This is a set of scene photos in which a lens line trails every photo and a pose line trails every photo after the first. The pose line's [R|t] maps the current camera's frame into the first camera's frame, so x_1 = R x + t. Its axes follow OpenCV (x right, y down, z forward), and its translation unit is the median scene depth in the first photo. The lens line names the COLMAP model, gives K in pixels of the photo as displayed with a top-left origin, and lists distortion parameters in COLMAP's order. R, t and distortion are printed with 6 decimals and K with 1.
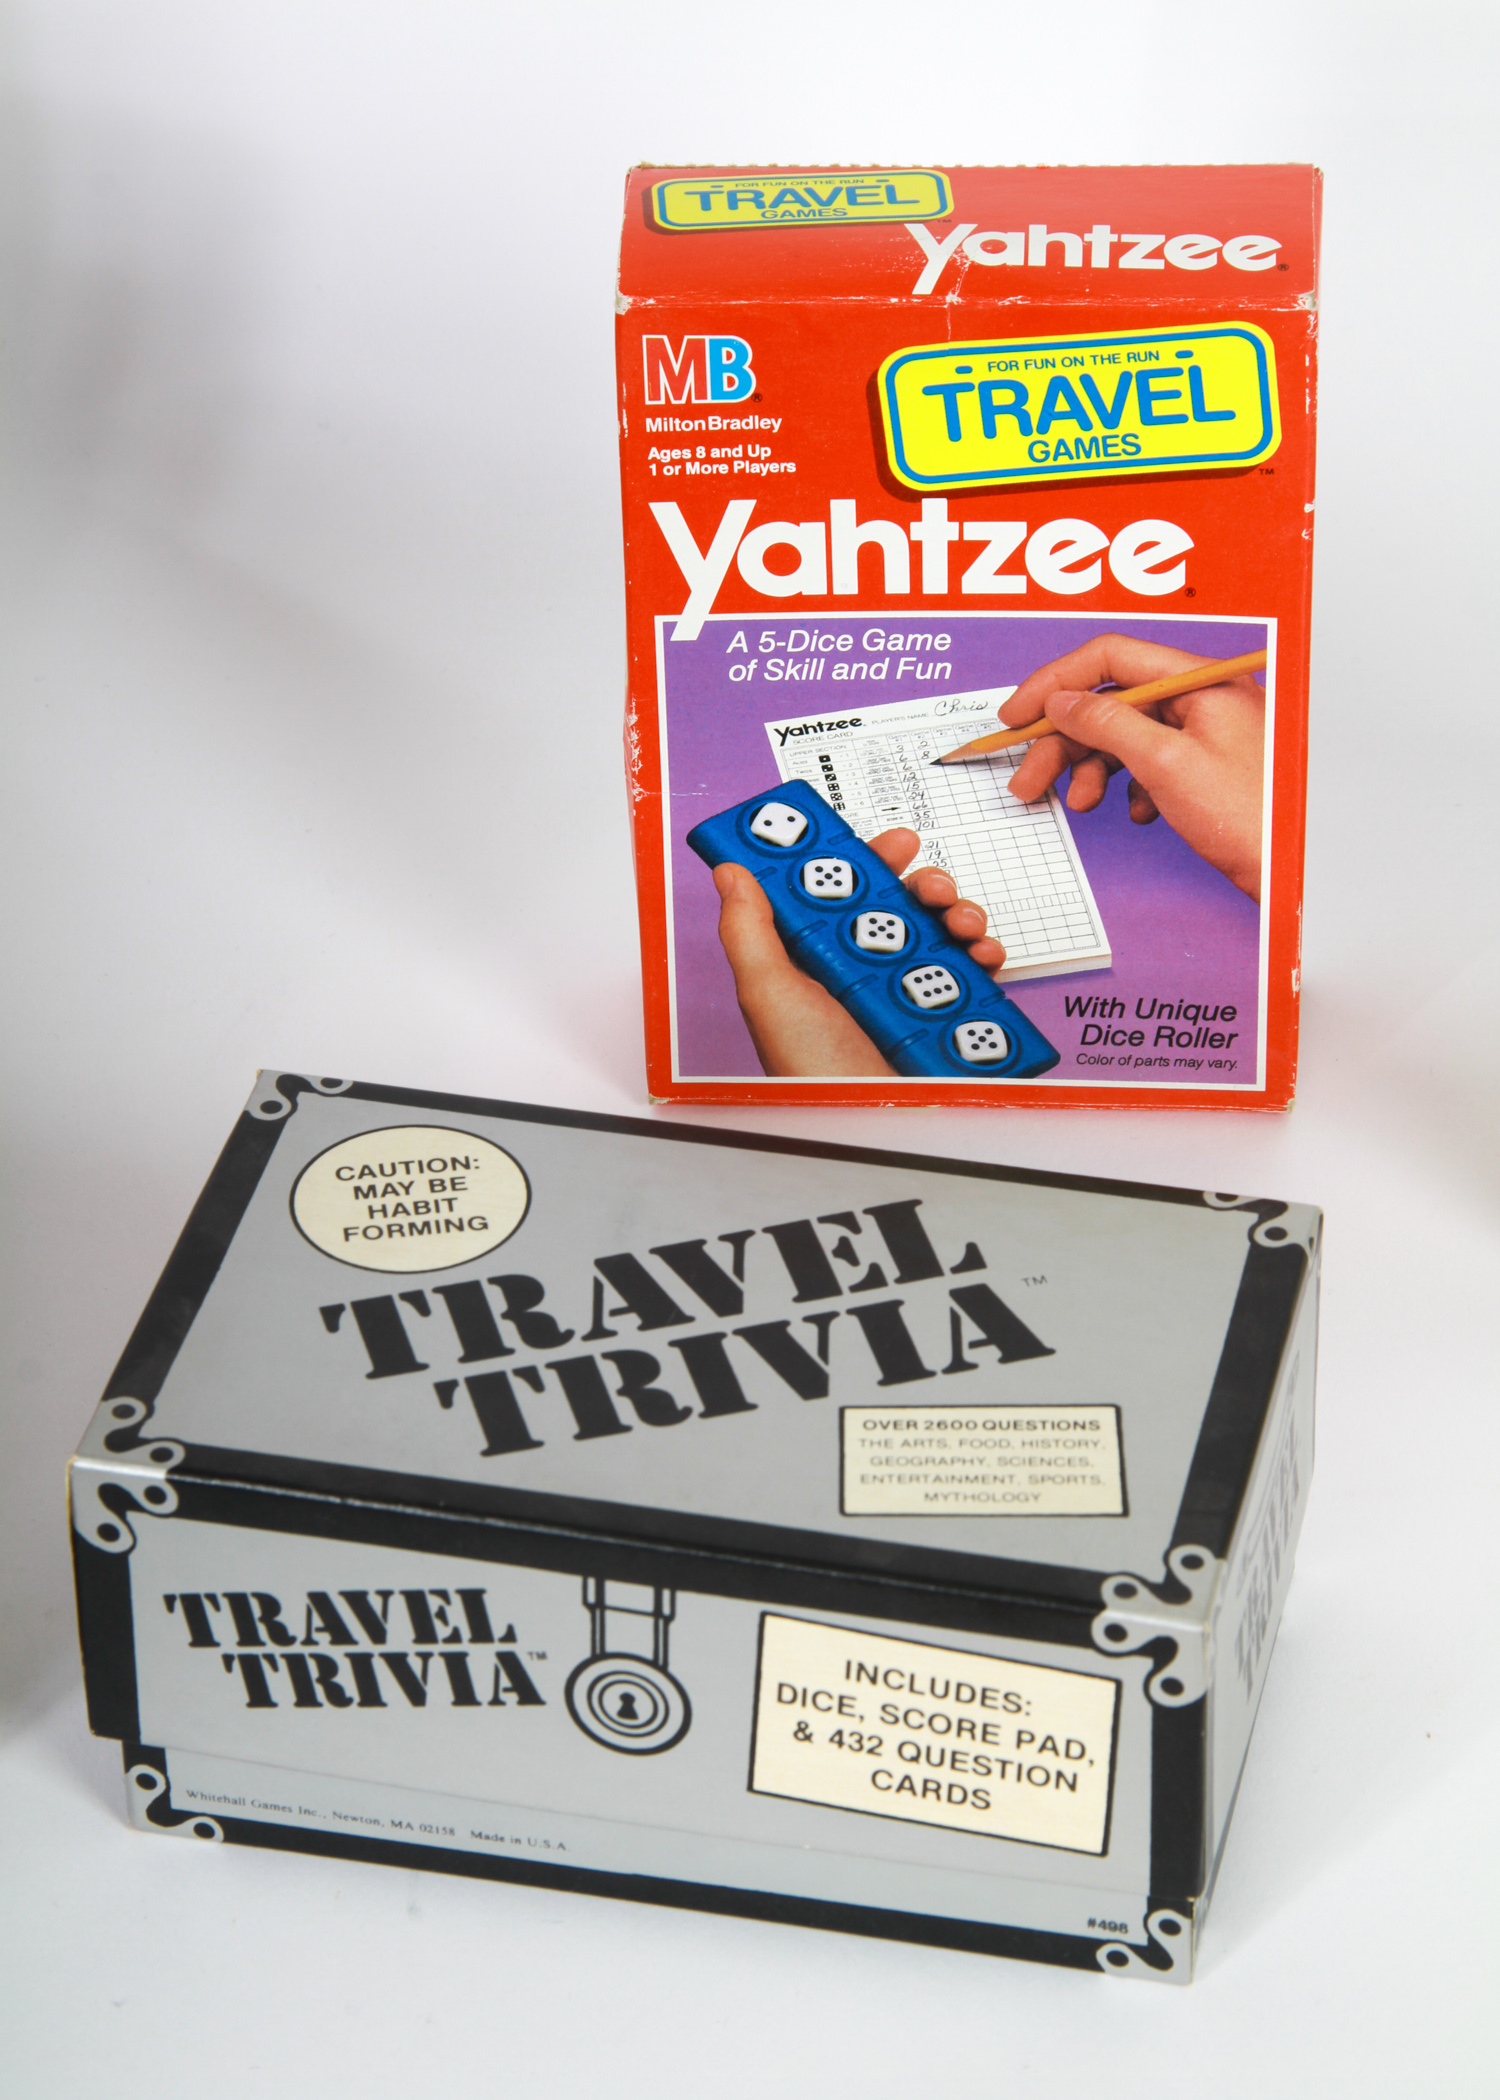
lens RADIAL K [[6948.5, 0, 747.7], [0, 6948.5, 1051.2], [0, 0, 1]] dist [0.413412, 0.000000]
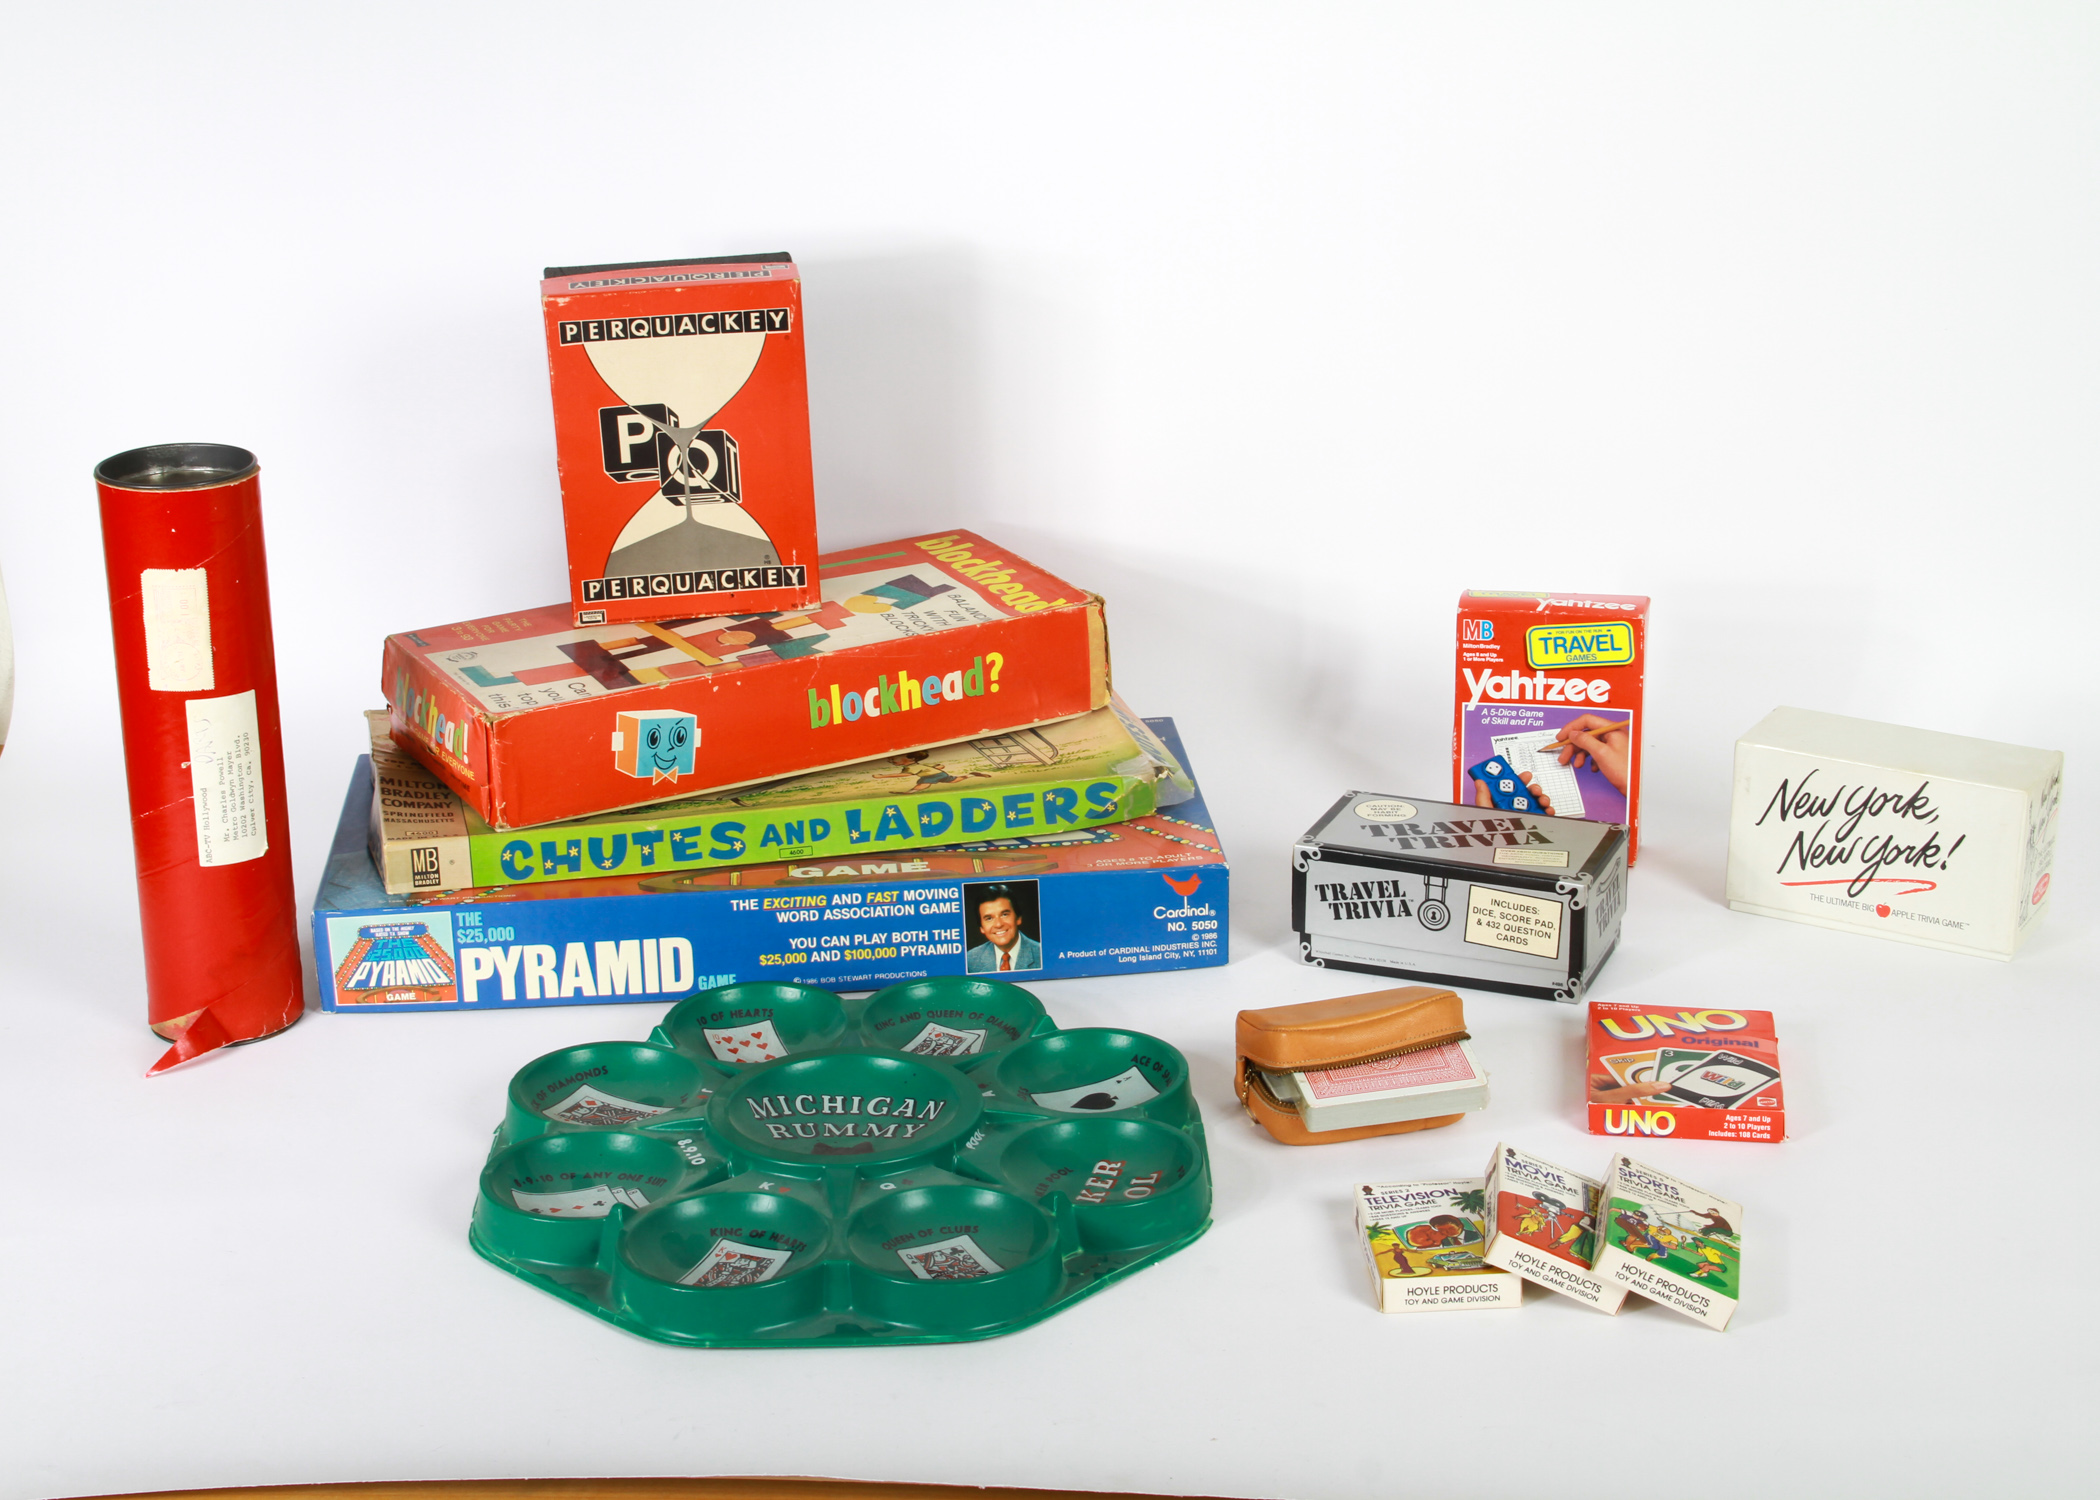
lens RADIAL K [[3333.5, 0, 1047.4], [0, 3333.5, 746.1], [0, 0, 1]] dist [0.056064, 0.000000]
pose [[0.985188, 0.058005, -0.161370, 0.061366], [-0.102416, 0.953810, -0.282413, 0.522473], [0.137535, 0.294757, 0.945623, -0.756312]]
